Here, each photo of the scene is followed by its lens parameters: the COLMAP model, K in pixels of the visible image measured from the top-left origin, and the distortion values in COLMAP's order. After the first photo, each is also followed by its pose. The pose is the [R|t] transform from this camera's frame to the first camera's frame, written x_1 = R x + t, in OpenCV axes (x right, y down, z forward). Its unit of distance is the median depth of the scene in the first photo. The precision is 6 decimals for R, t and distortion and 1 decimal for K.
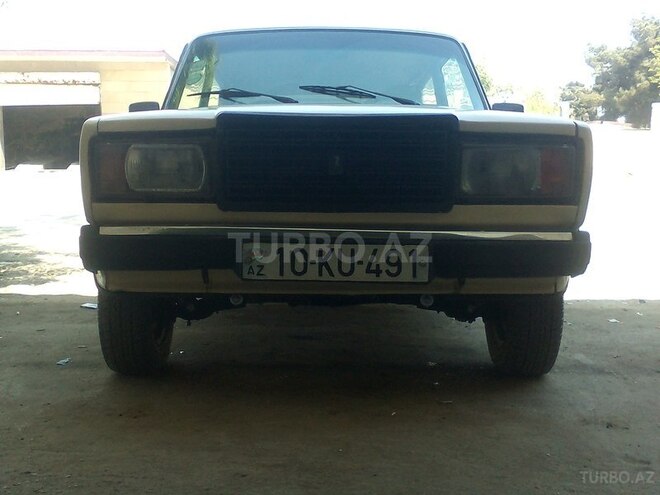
lens RADIAL K [[799.8, 0, 330.7], [0, 799.8, 246.0], [0, 0, 1]] dist [-0.002224, 0.000000]
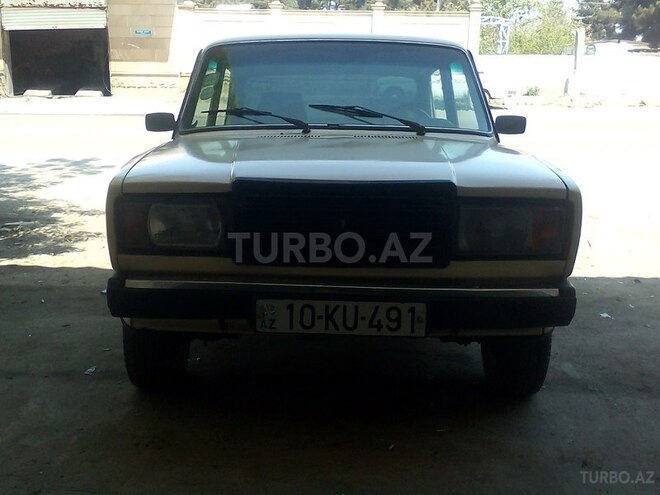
lens RADIAL K [[799.8, 0, 328.1], [0, 799.8, 248.9], [0, 0, 1]] dist [-0.002224, 0.000000]
pose [[0.999842, 0.012667, -0.012489, 0.000949], [-0.011253, 0.994153, 0.107391, -0.138406], [0.013777, -0.107233, 0.994138, -0.058766]]
